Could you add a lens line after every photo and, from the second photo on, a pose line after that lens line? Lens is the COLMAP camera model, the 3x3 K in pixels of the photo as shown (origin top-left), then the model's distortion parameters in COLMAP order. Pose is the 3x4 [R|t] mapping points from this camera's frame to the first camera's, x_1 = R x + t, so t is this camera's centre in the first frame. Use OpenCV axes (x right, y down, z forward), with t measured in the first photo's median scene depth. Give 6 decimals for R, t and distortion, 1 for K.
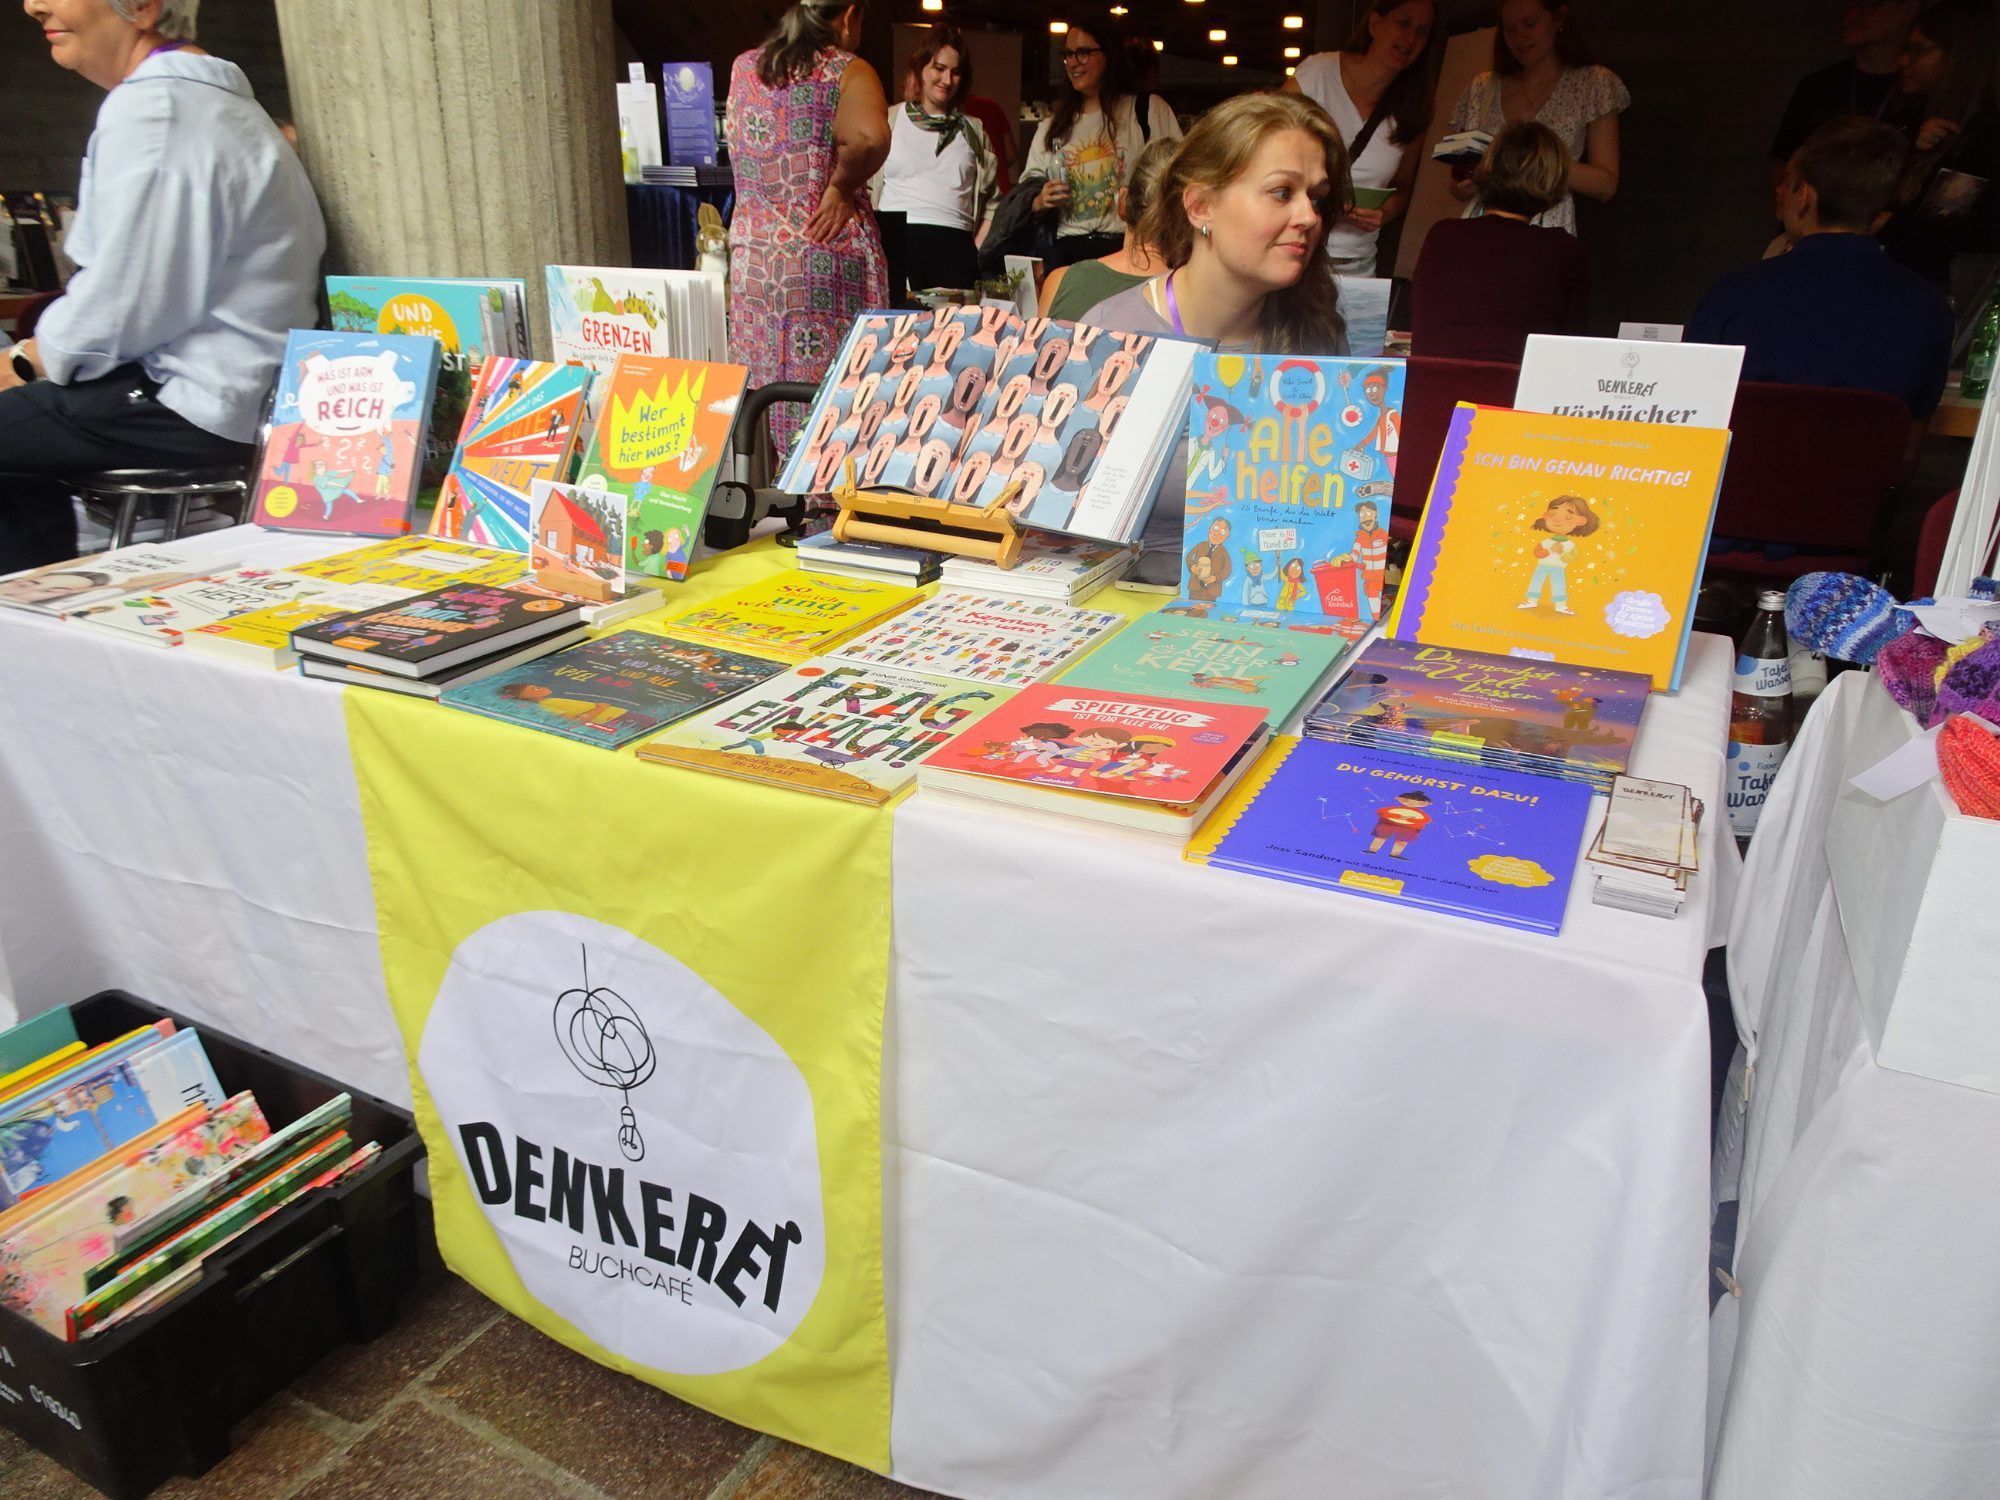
lens RADIAL K [[1449.0, 0, 1000.0], [0, 1449.0, 750.0], [0, 0, 1]] dist [0.006835, 0.001462]
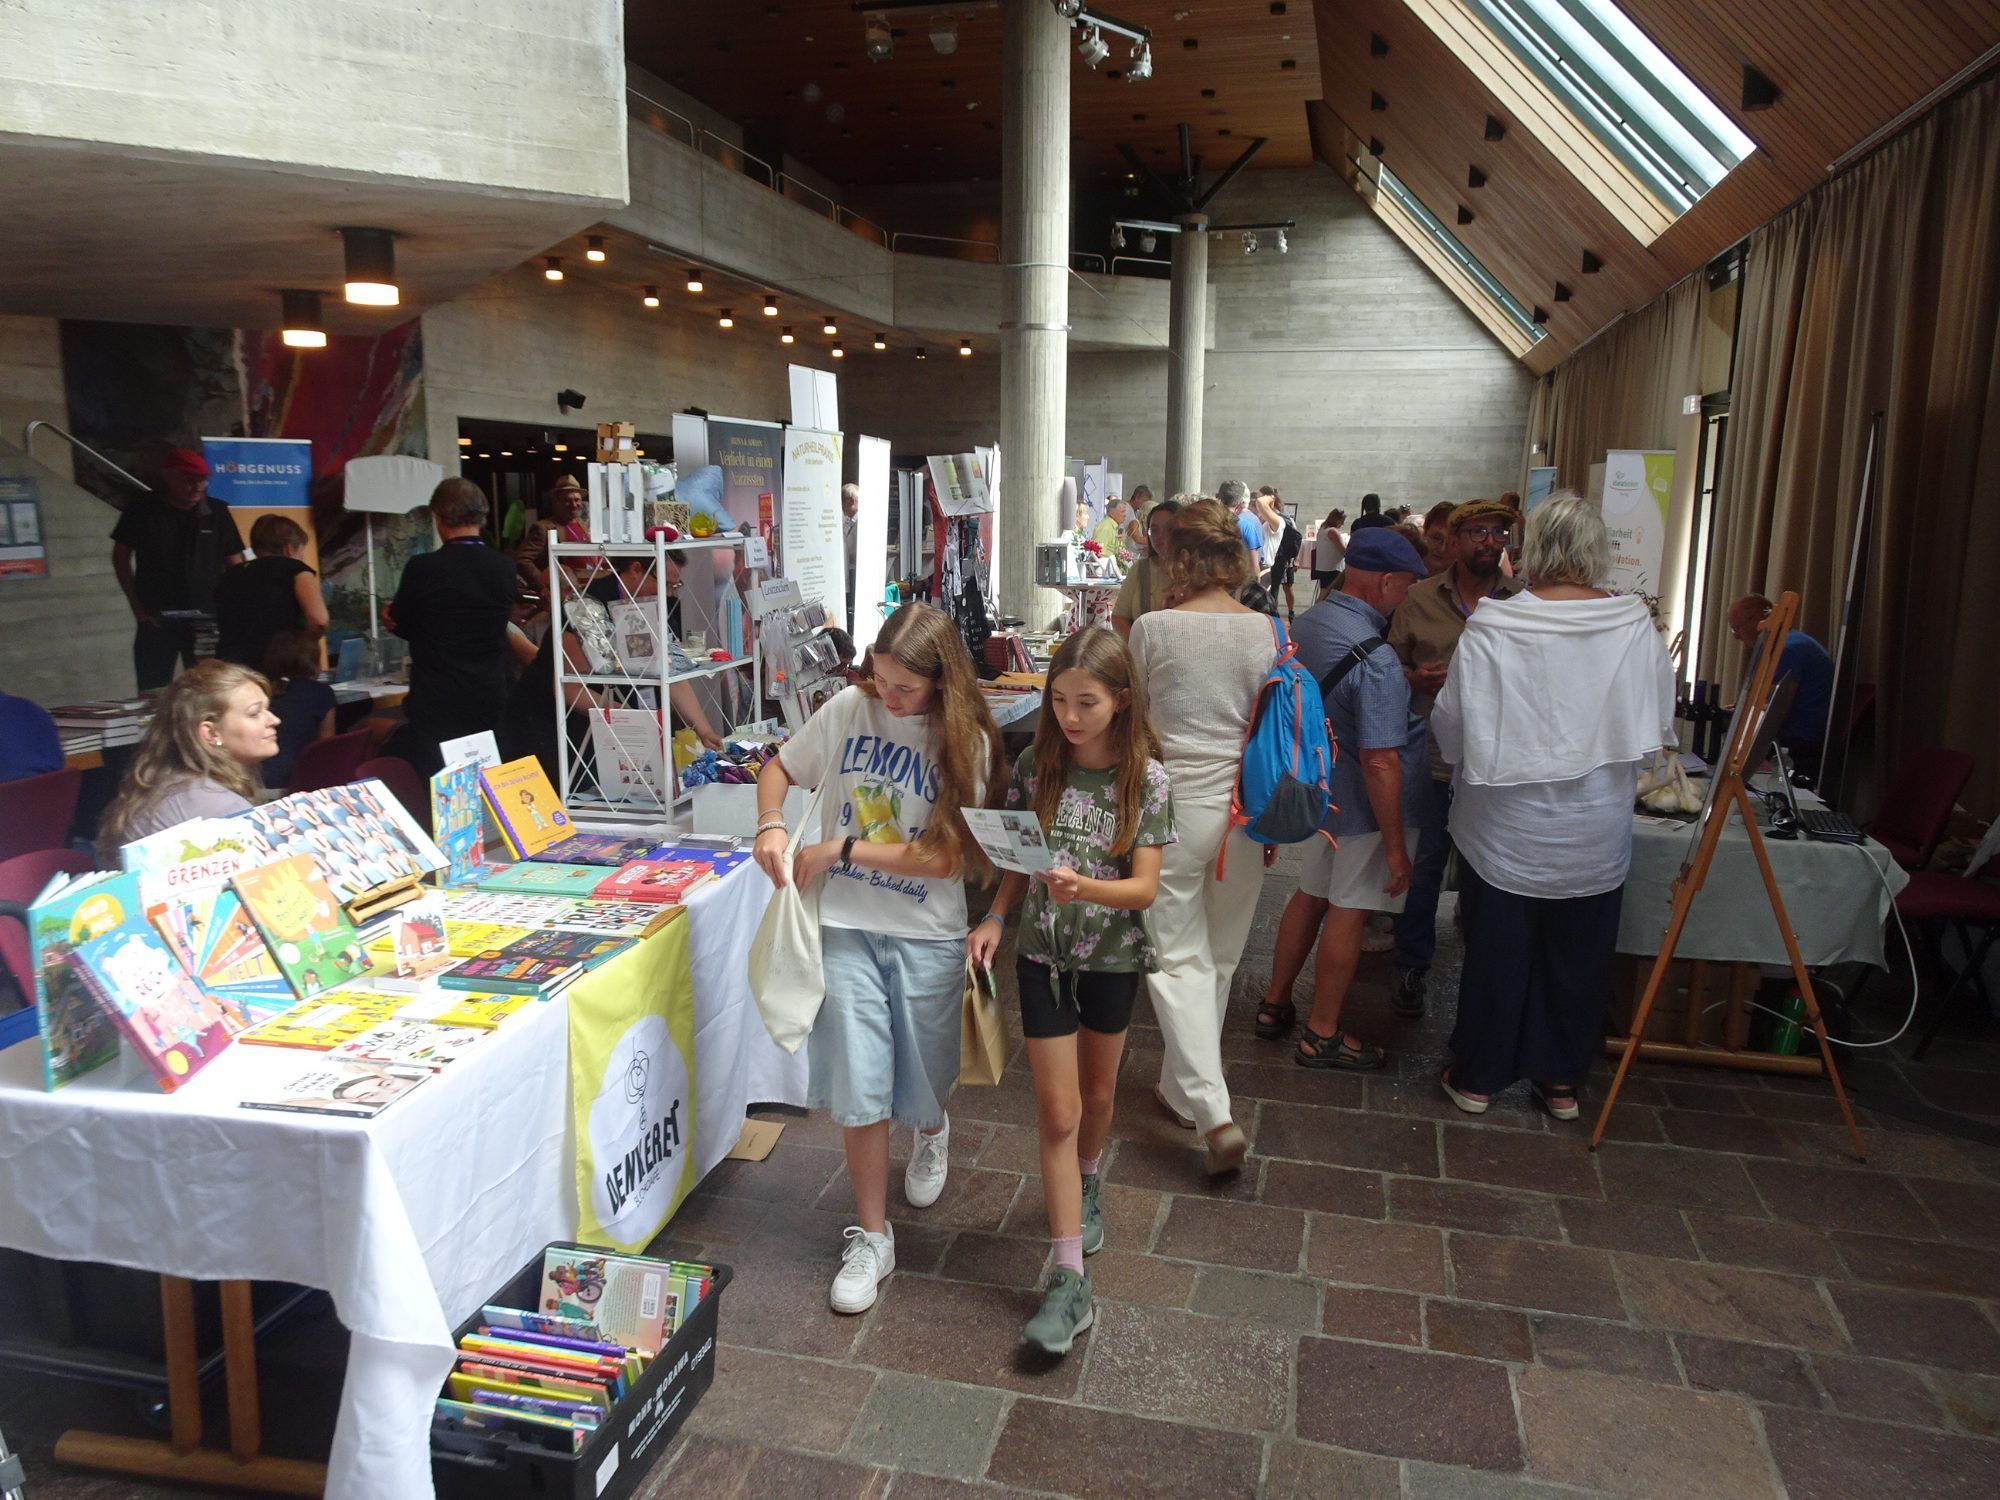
lens RADIAL K [[1449.0, 0, 1000.0], [0, 1449.0, 750.0], [0, 0, 1]] dist [0.006835, 0.001462]
pose [[-0.250841, -0.190542, 0.949090, -2.487767], [0.351022, 0.895803, 0.272617, -0.693516], [-0.902143, 0.401535, -0.157820, 0.612760]]
